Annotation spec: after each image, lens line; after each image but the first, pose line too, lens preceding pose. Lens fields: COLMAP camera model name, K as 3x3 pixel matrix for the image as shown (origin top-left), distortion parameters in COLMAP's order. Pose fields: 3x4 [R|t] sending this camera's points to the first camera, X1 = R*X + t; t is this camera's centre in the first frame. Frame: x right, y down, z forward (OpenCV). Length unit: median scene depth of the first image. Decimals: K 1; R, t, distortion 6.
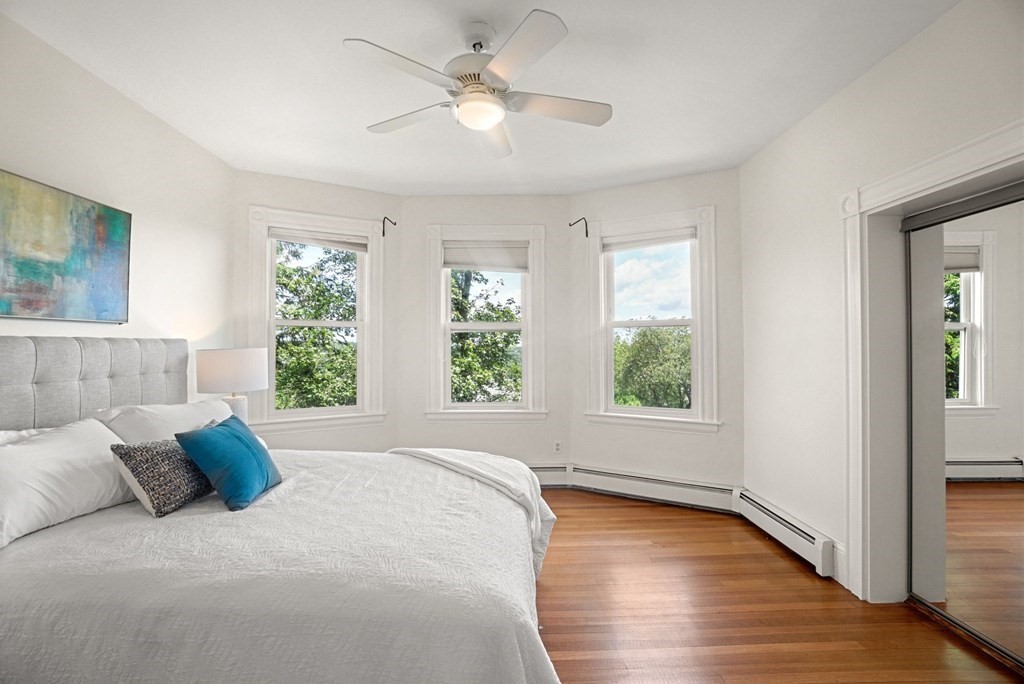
lens RADIAL K [[443.9, 0, 514.1], [0, 443.9, 345.0], [0, 0, 1]] dist [0.002571, 0.005425]
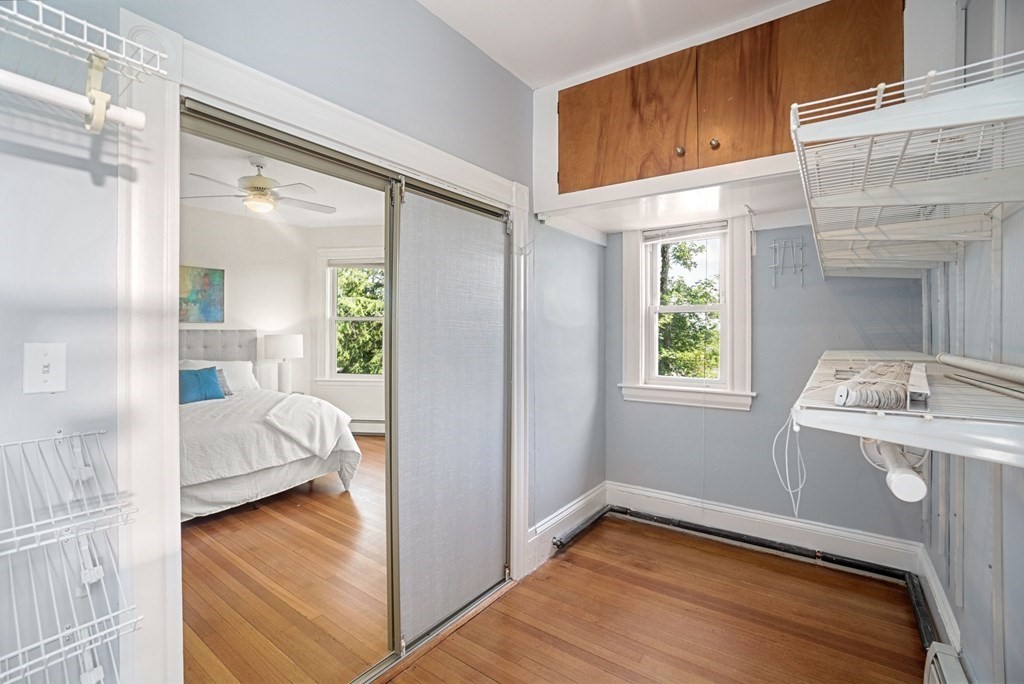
lens RADIAL K [[443.9, 0, 508.2], [0, 443.9, 336.0], [0, 0, 1]] dist [0.002571, 0.005425]
pose [[0.766108, 0.000283, -0.642711, 1.894465], [0.006364, 0.999948, 0.008026, 0.008407], [0.642680, -0.010239, 0.766066, 0.330710]]
